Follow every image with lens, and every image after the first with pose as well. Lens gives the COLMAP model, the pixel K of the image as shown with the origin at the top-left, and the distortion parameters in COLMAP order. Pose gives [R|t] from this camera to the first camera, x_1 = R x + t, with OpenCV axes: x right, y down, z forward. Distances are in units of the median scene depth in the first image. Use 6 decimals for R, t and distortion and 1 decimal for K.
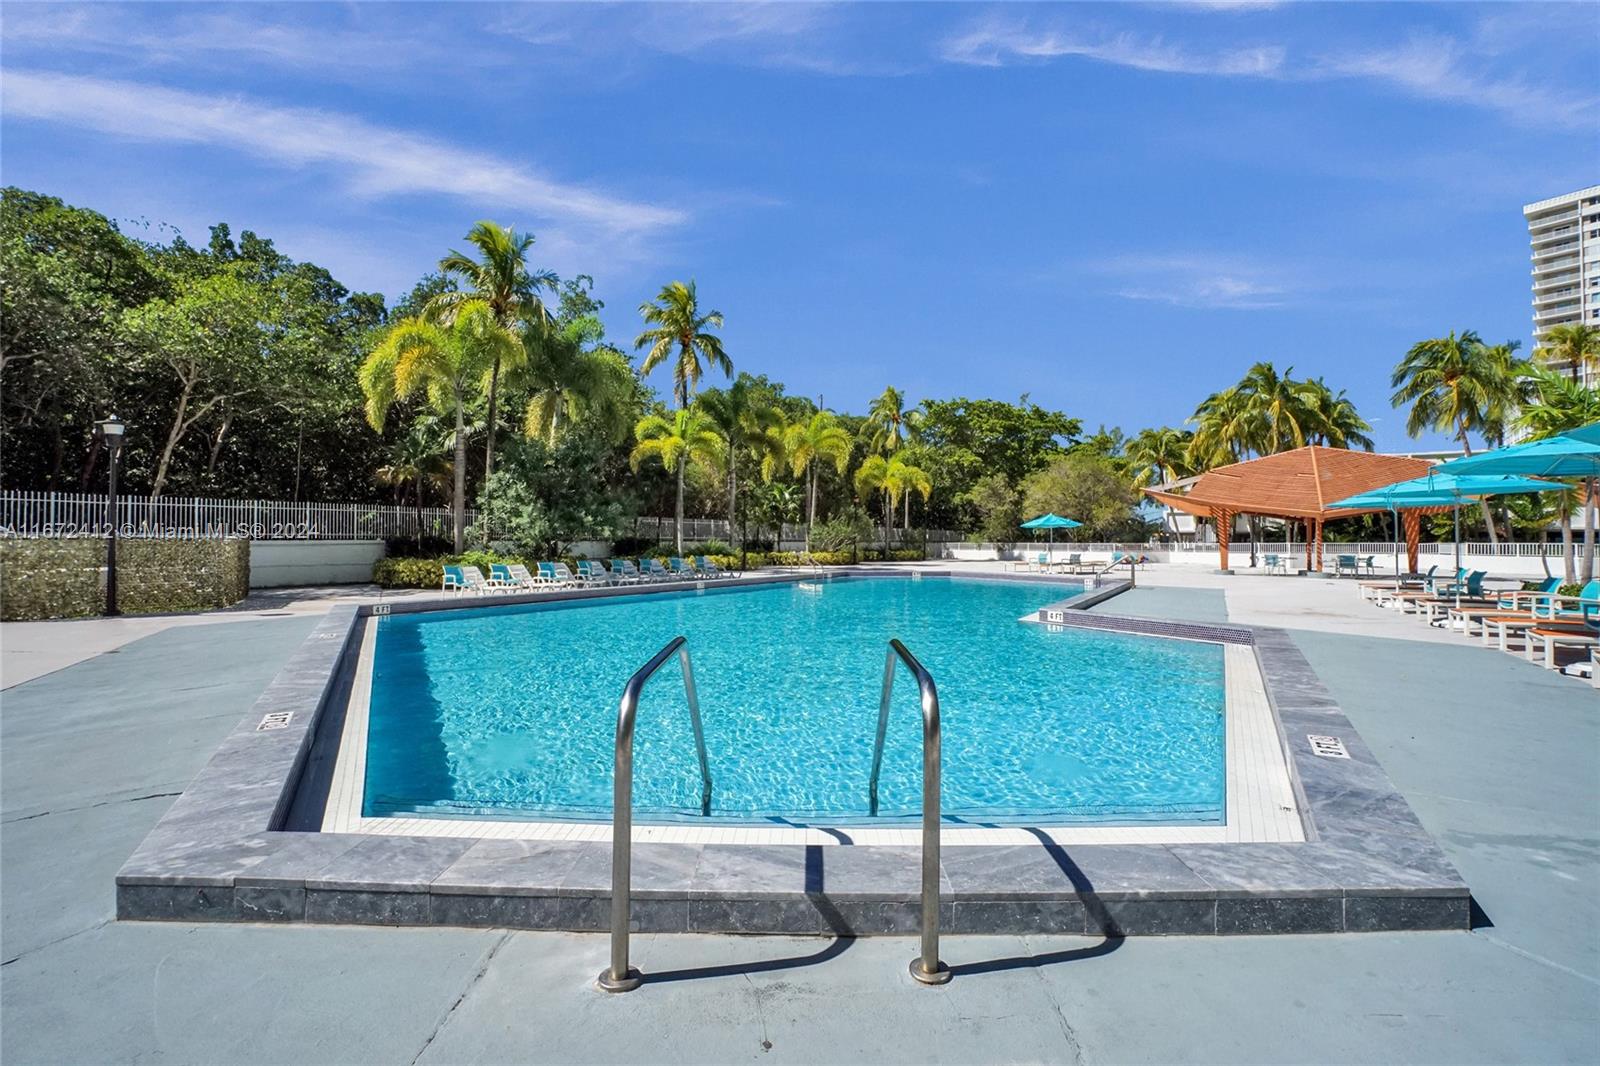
lens RADIAL K [[749.9, 0, 801.1], [0, 749.9, 536.5], [0, 0, 1]] dist [-0.013429, 0.001613]
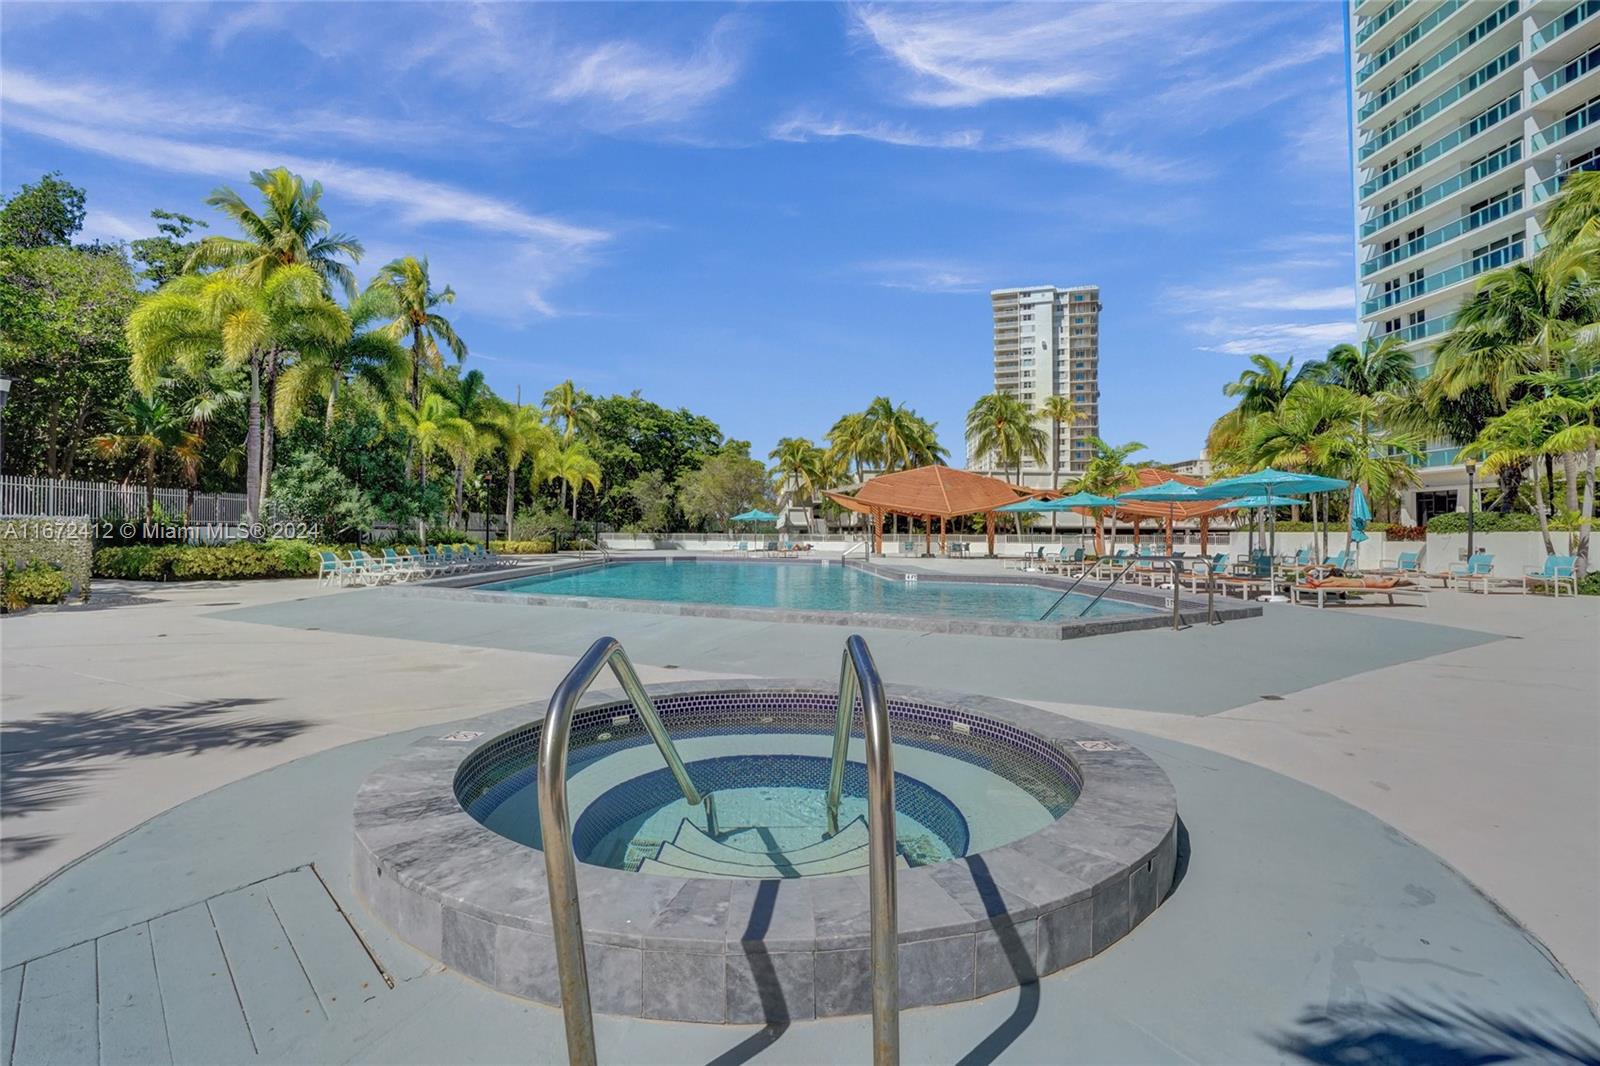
lens RADIAL K [[749.9, 0, 797.6], [0, 749.9, 532.7], [0, 0, 1]] dist [-0.013429, 0.001613]
pose [[0.859070, 0.005738, 0.511825, -0.138934], [-0.009295, 0.999947, 0.004391, 0.001077], [-0.511773, -0.008530, 0.859078, -0.044081]]
